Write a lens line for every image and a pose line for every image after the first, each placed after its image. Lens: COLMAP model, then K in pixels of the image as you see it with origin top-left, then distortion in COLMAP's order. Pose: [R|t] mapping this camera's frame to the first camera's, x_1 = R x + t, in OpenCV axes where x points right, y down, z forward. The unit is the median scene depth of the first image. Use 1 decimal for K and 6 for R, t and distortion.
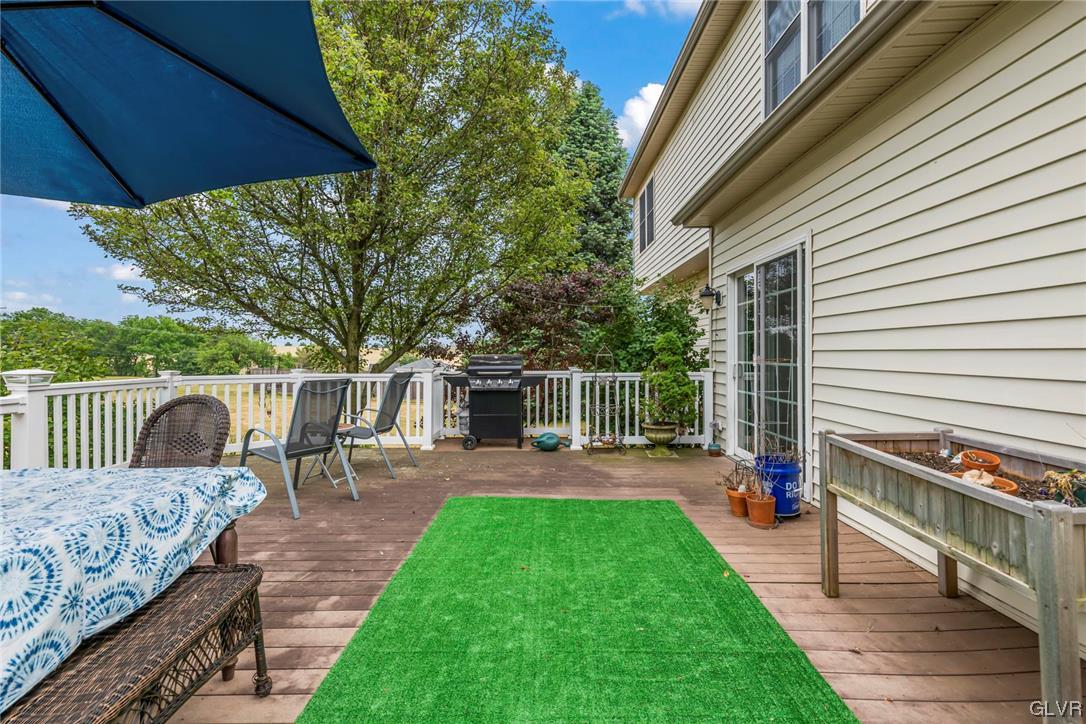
lens RADIAL K [[493.9, 0, 527.6], [0, 493.9, 327.3], [0, 0, 1]] dist [0.000954, -0.000041]
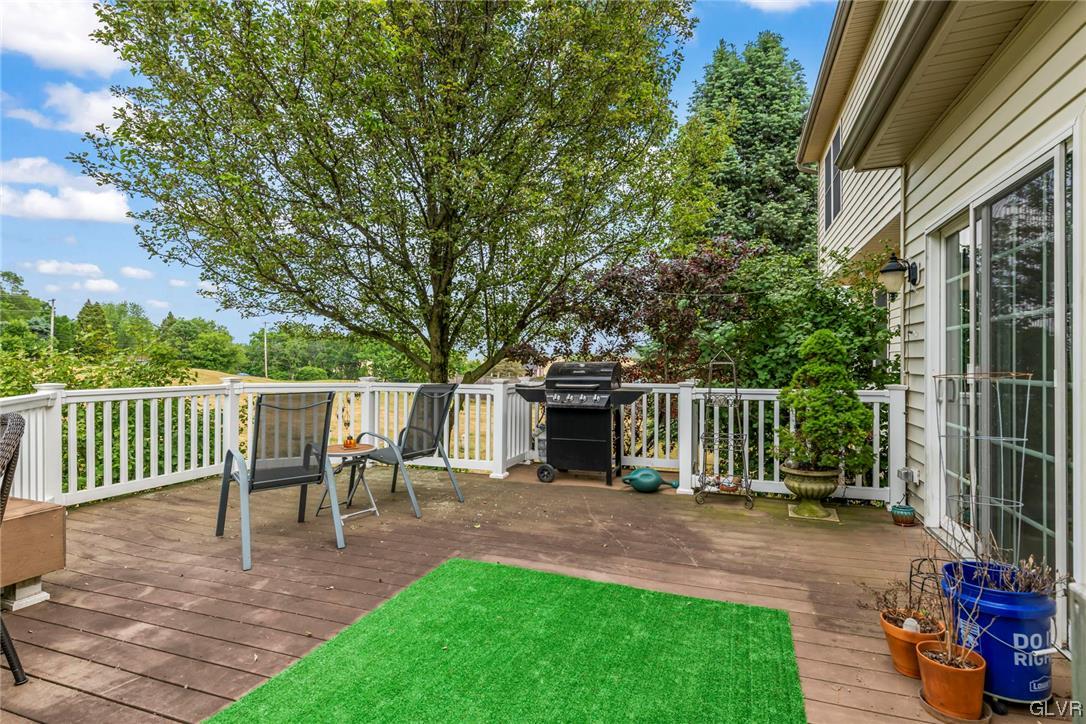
lens RADIAL K [[517.4, 0, 543.2], [0, 517.4, 339.5], [0, 0, 1]] dist [0.013473, -0.006987]
pose [[0.950149, -0.009223, -0.311661, 0.144641], [0.012793, 0.999874, 0.009415, 0.012381], [0.311535, -0.012932, 0.950147, 0.222309]]
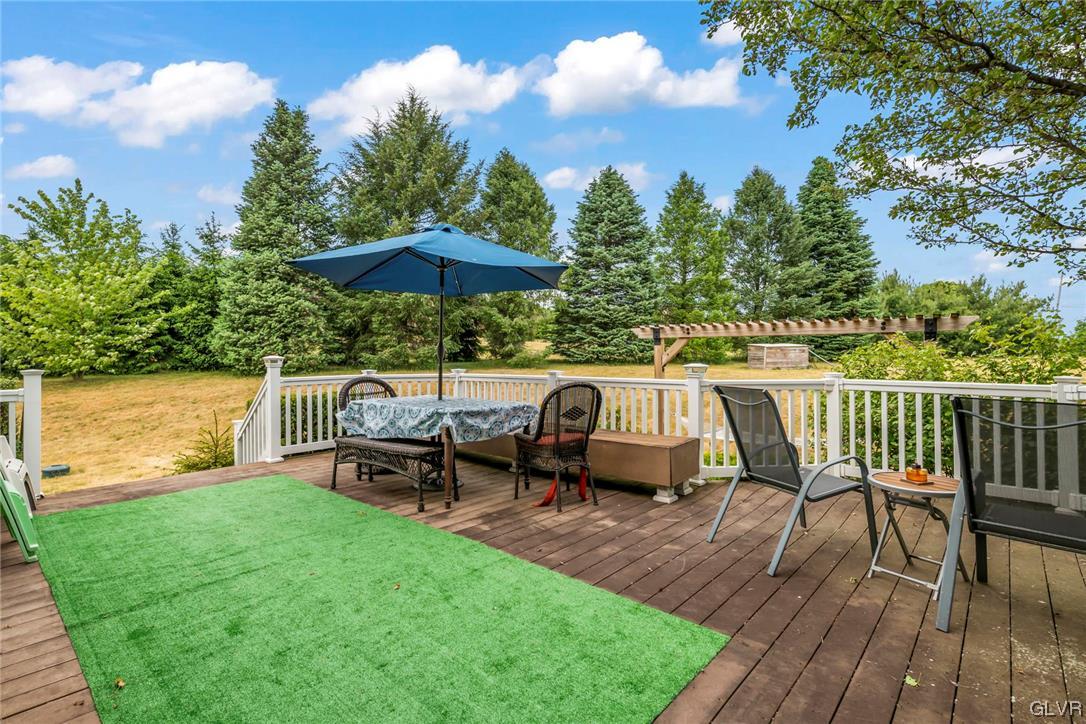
lens RADIAL K [[522.6, 0, 543.0], [0, 522.6, 362.0], [0, 0, 1]] dist [0.014798, -0.000110]
pose [[-0.630502, 0.016254, -0.776018, 0.254238], [0.047873, 0.998692, -0.017978, 0.046045], [0.774710, -0.048485, -0.630455, 0.824464]]
